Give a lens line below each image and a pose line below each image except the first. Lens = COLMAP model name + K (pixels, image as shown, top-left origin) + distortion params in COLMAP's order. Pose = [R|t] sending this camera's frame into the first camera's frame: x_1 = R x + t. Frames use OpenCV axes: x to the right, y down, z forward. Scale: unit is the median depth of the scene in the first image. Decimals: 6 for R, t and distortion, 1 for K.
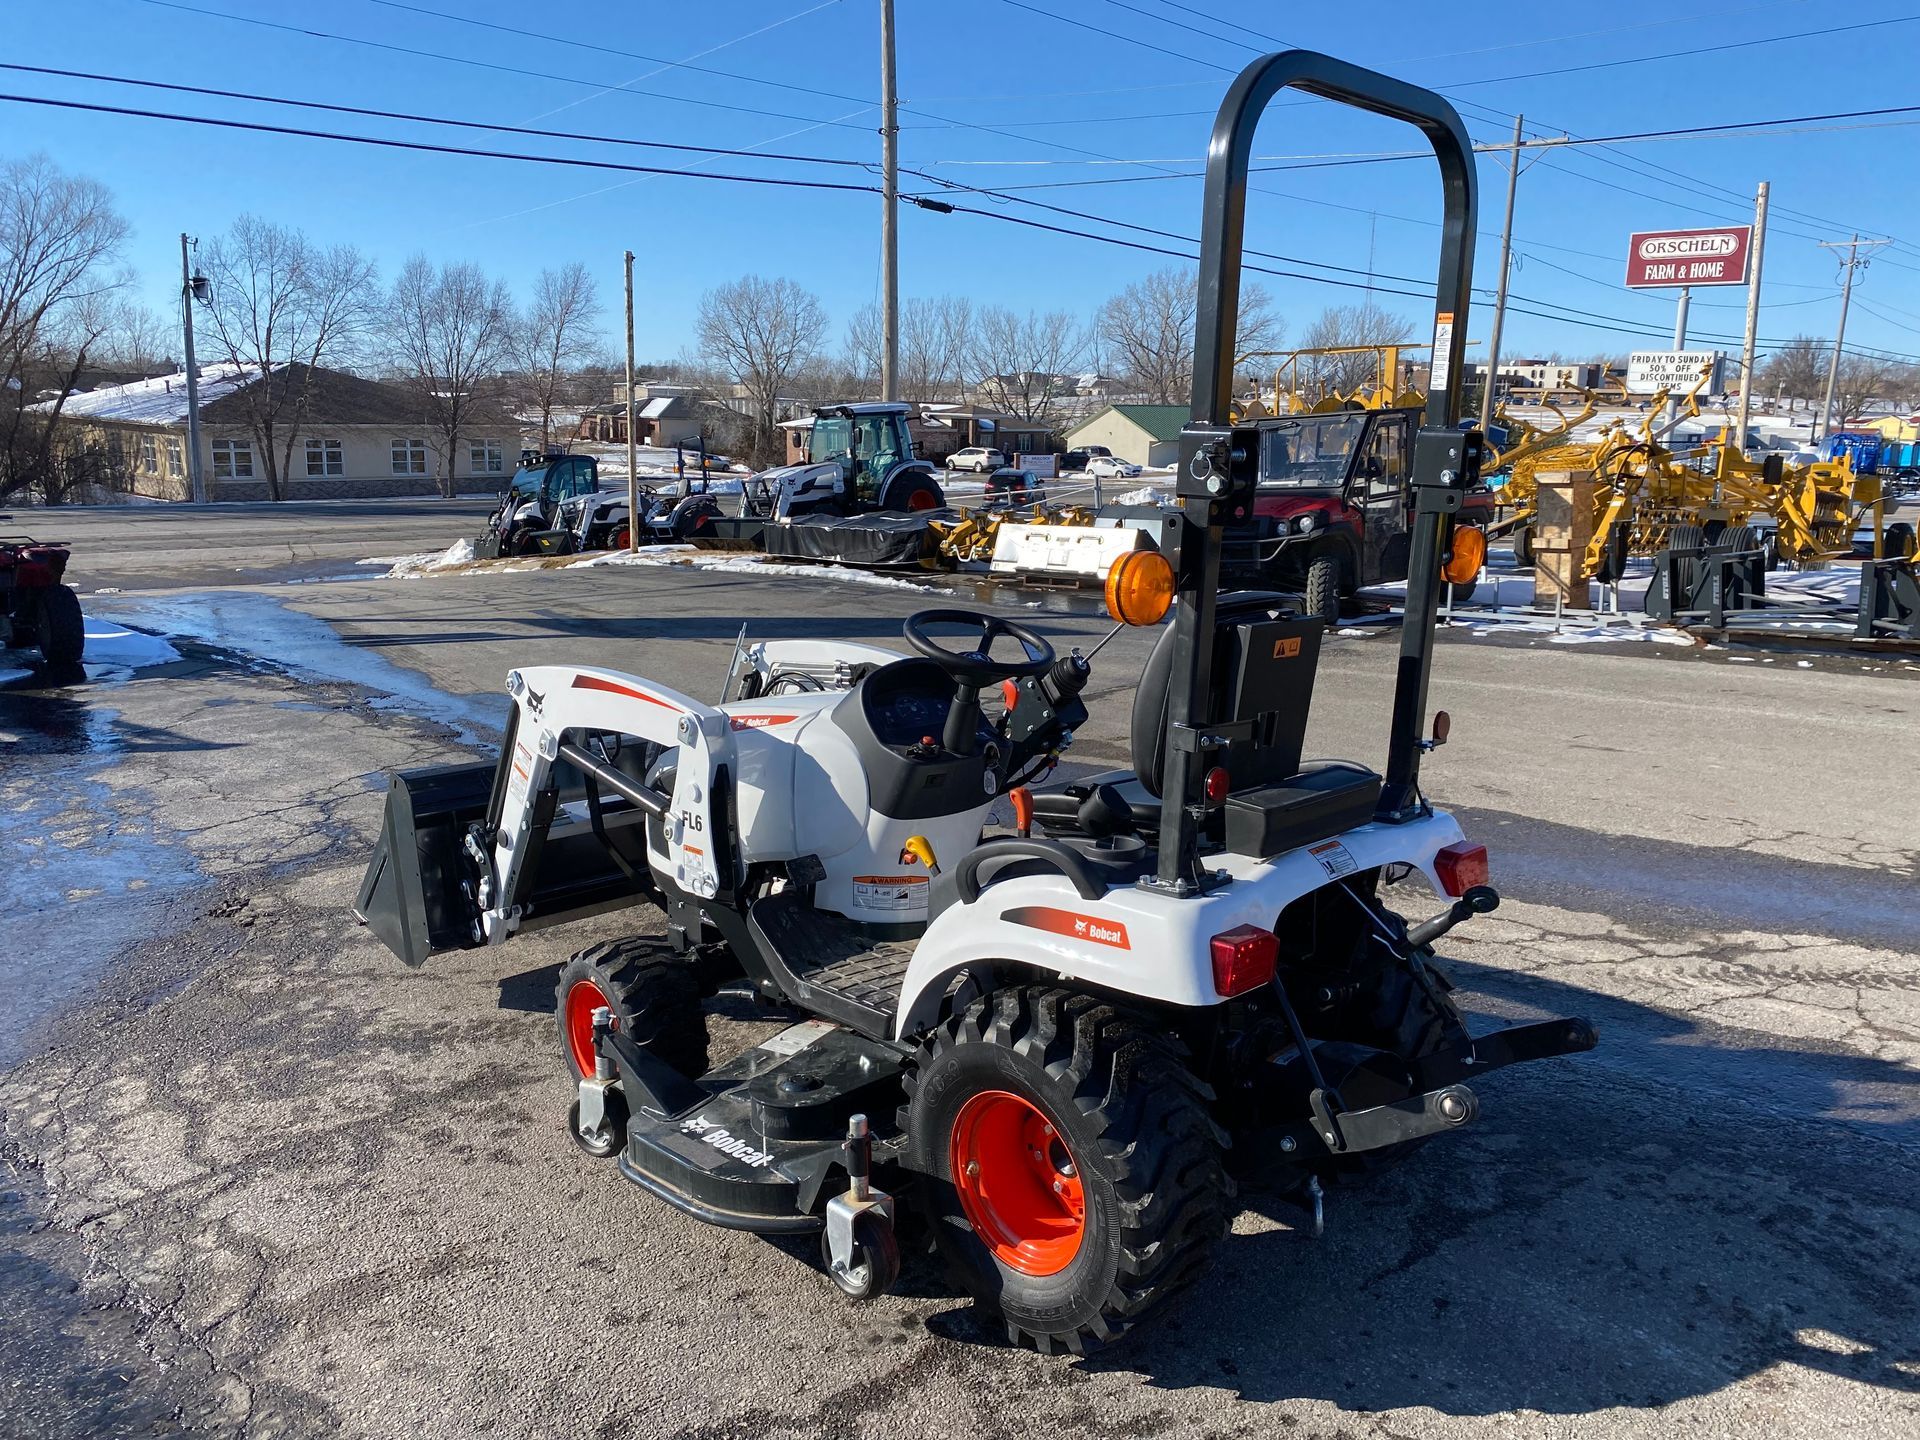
lens RADIAL K [[1478.4, 0, 960.0], [0, 1478.4, 720.0], [0, 0, 1]] dist [0.001038, 0.003314]
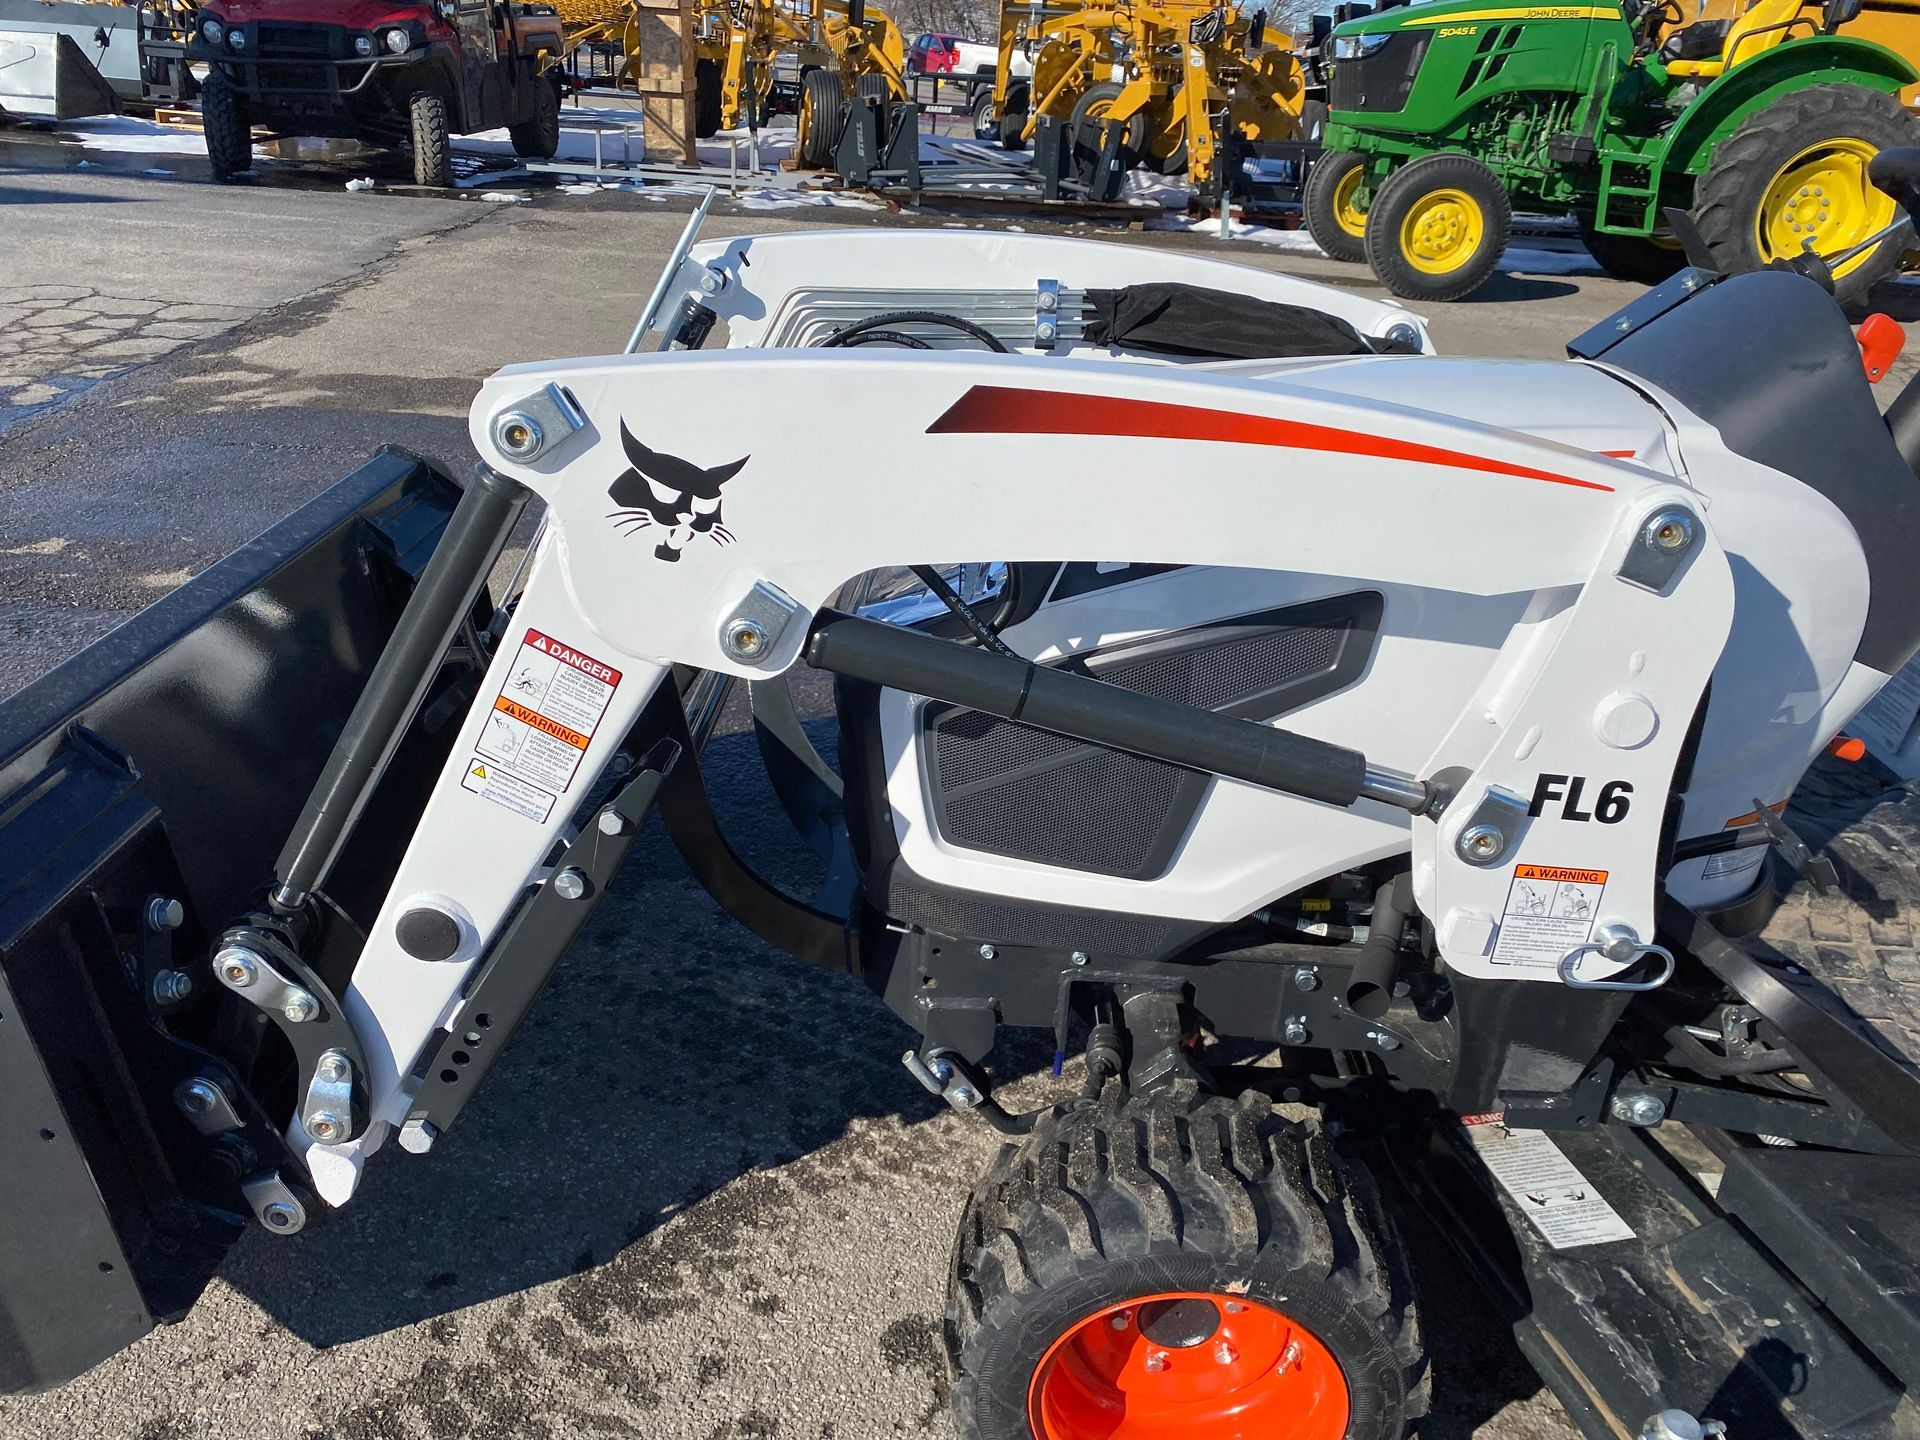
lens RADIAL K [[1474.6, 0, 960.5], [0, 1474.6, 727.8], [0, 0, 1]] dist [-0.004065, 0.006809]
pose [[0.706529, -0.243783, 0.664369, -0.065947], [0.044298, 0.952188, 0.302285, -0.007675], [-0.706296, -0.184143, 0.683548, 0.111280]]
